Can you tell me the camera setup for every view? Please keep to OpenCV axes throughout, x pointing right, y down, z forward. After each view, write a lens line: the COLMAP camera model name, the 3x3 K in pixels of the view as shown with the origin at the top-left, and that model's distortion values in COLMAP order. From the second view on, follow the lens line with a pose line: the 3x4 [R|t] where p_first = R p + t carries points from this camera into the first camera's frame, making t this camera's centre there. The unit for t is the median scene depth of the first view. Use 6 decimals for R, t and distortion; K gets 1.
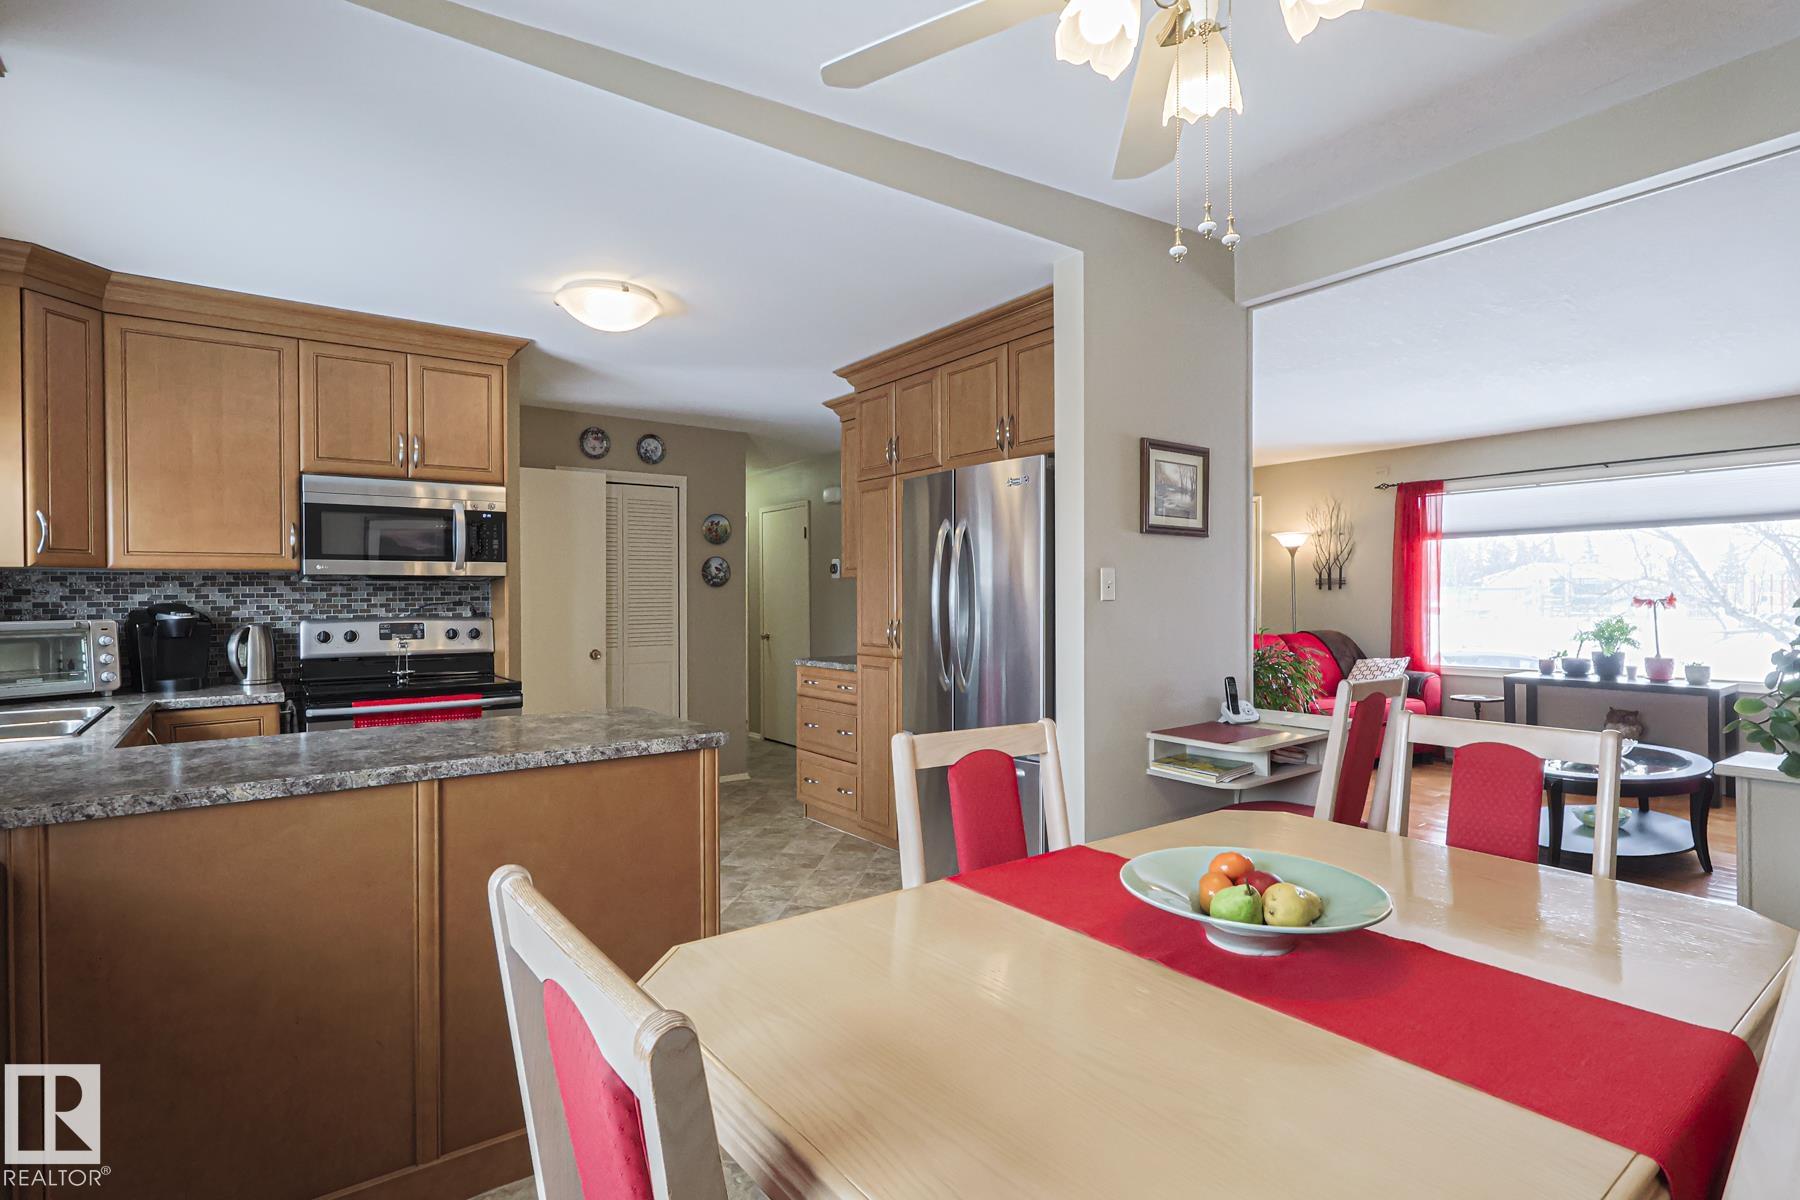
lens RADIAL K [[893.2, 0, 895.7], [0, 893.2, 599.3], [0, 0, 1]] dist [-0.000803, 0.001200]
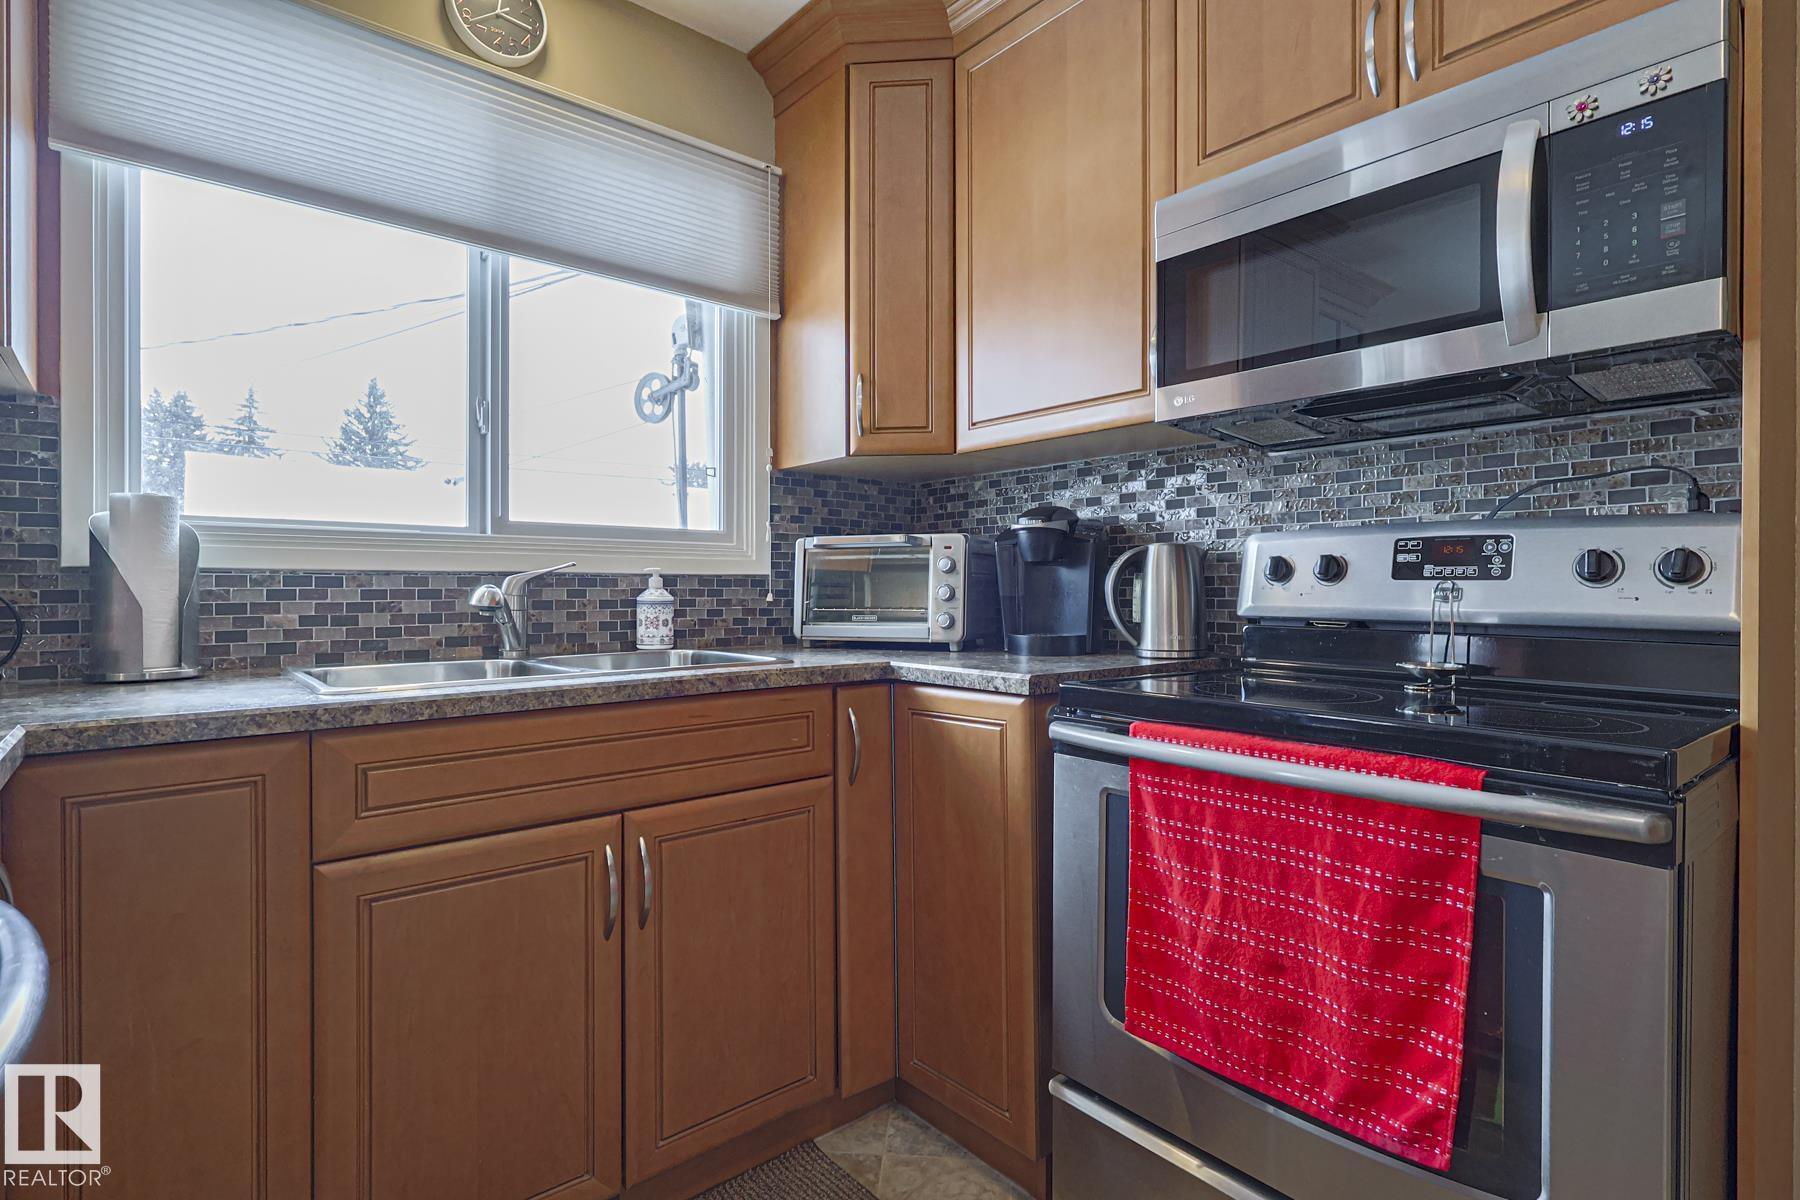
lens RADIAL K [[893.2, 0, 899.4], [0, 893.2, 586.2], [0, 0, 1]] dist [-0.000803, 0.001200]
pose [[0.073680, 0.006241, -0.997262, -0.194655], [-0.007931, 0.999952, 0.005672, 0.046909], [0.997250, 0.007491, 0.073726, 0.735741]]
